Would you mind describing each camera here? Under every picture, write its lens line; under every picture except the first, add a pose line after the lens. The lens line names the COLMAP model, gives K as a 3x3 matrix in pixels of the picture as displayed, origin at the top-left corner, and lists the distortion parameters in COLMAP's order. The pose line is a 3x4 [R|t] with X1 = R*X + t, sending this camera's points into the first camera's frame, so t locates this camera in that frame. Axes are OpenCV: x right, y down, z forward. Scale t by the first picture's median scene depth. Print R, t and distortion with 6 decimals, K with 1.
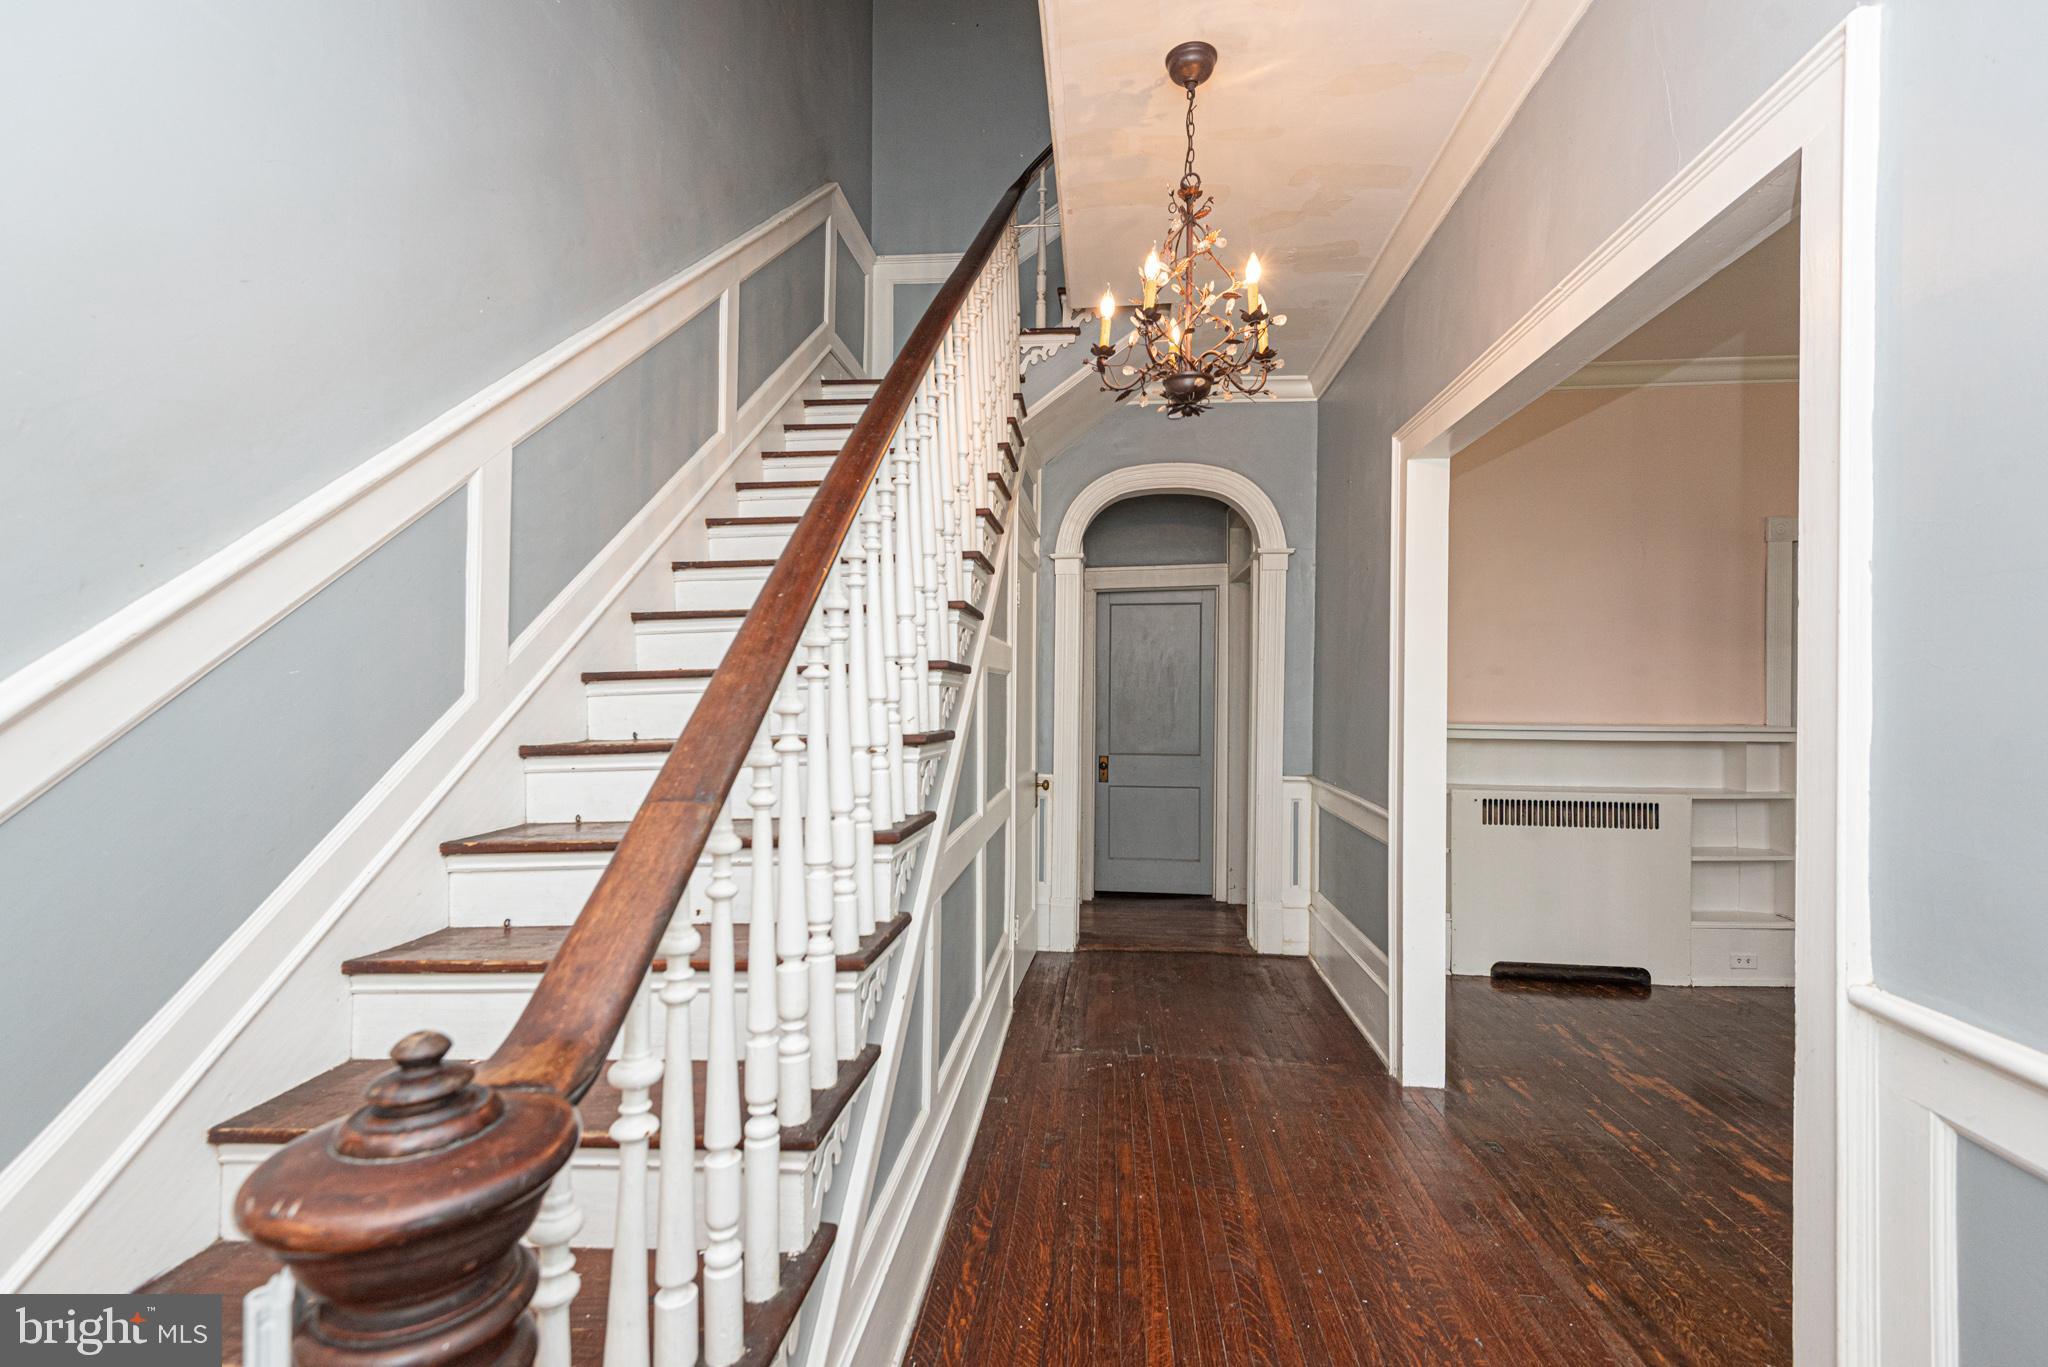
lens RADIAL K [[938.5, 0, 1024.0], [0, 938.5, 683.5], [0, 0, 1]] dist [0.021816, -0.000232]
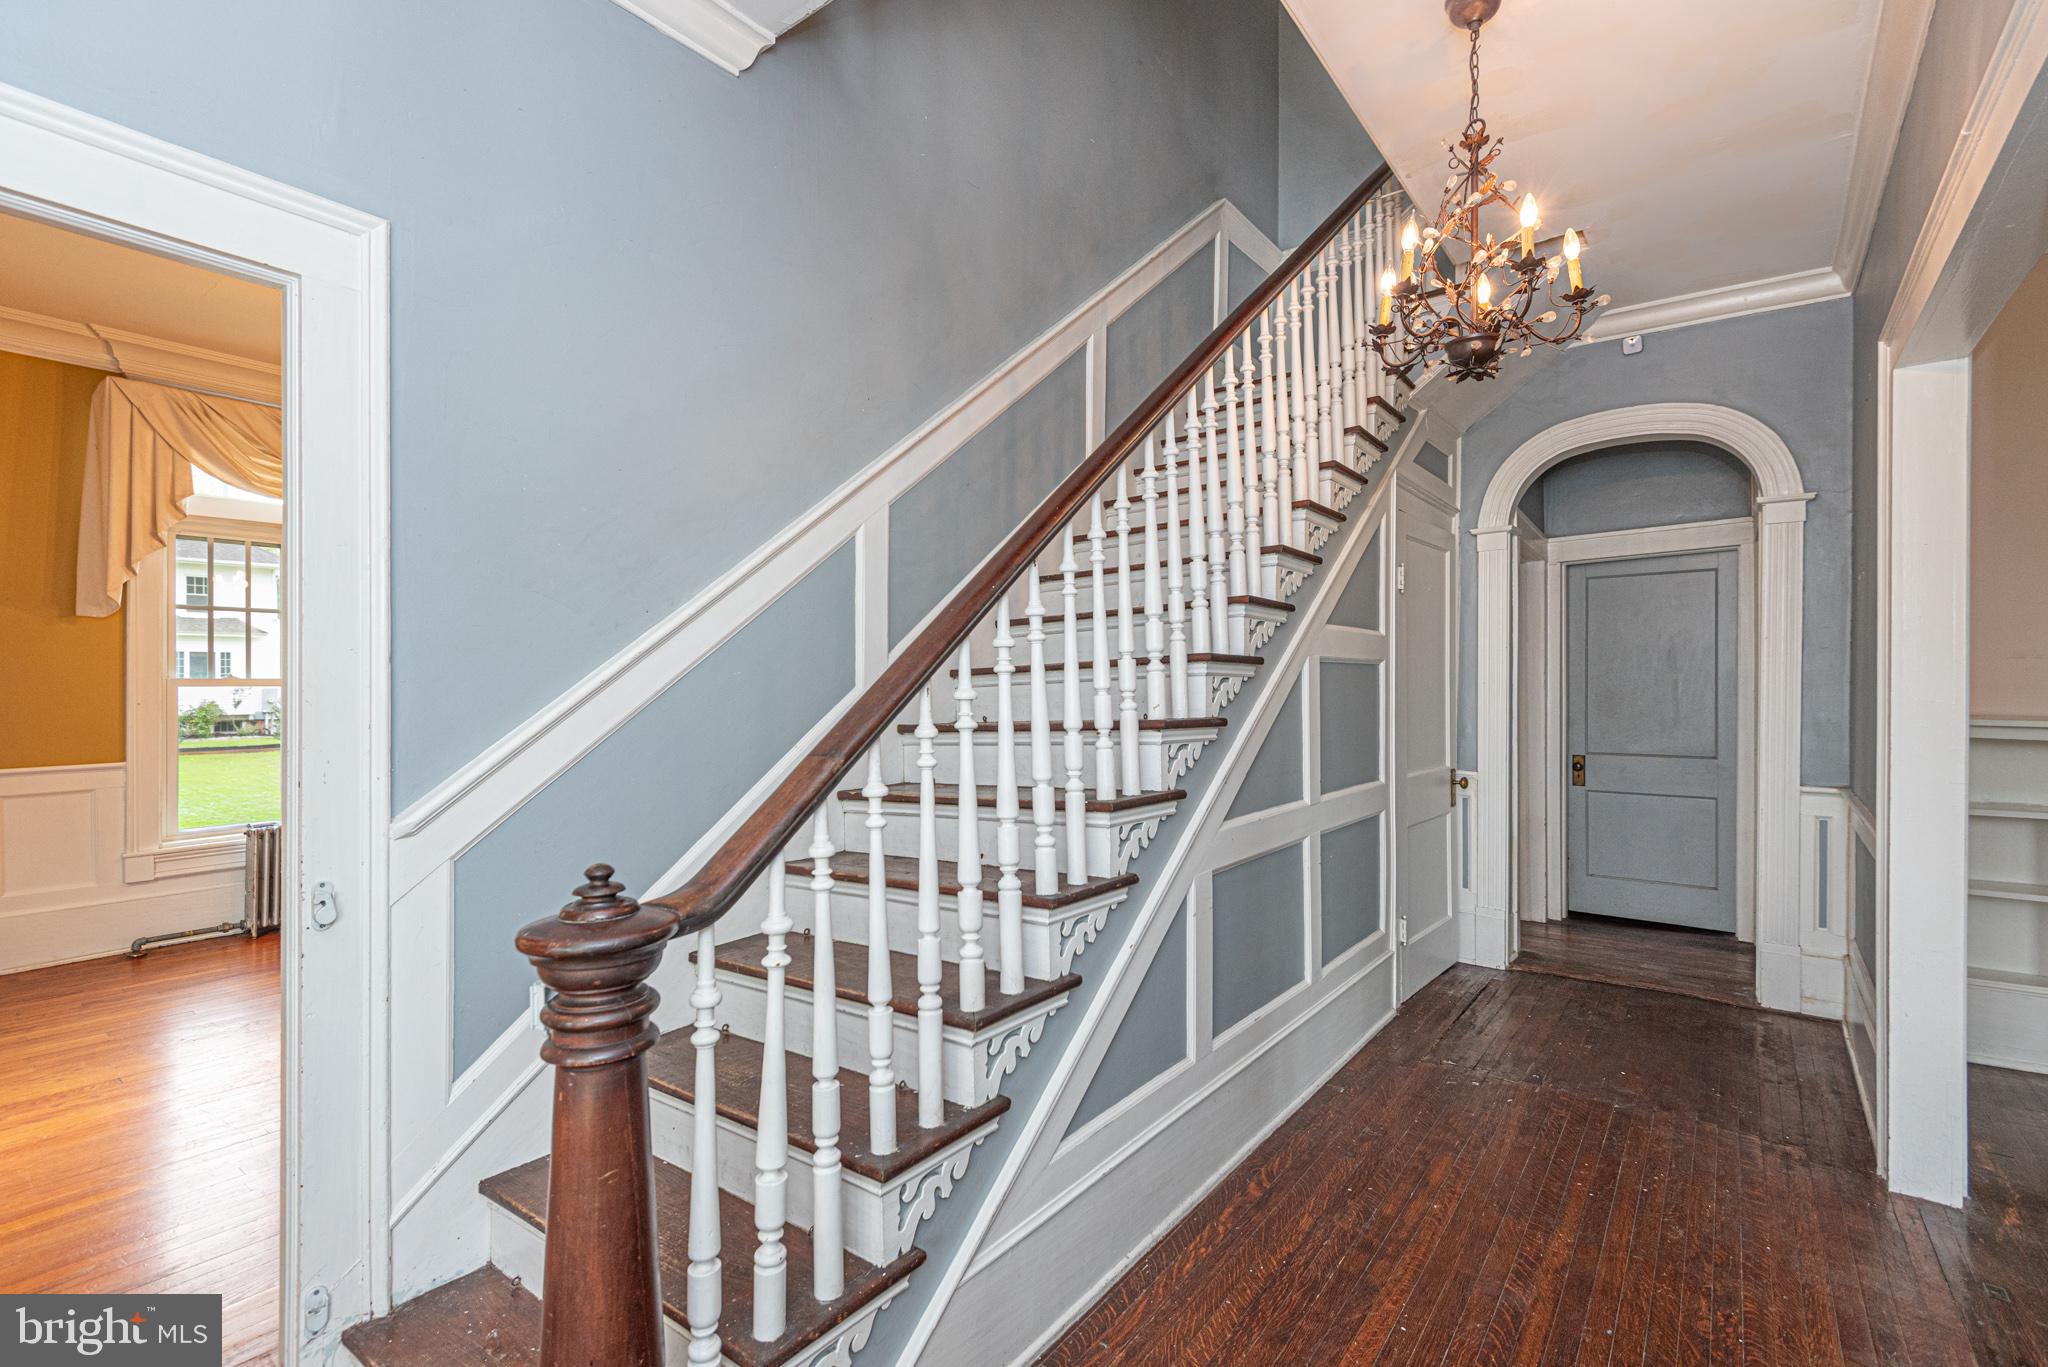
lens RADIAL K [[928.0, 0, 986.9], [0, 928.0, 685.5], [0, 0, 1]] dist [0.024036, -0.011504]
pose [[0.839713, -0.008394, -0.542965, 0.161053], [0.013532, 0.999893, 0.005470, 0.002135], [0.542861, -0.011941, 0.839737, -0.023455]]
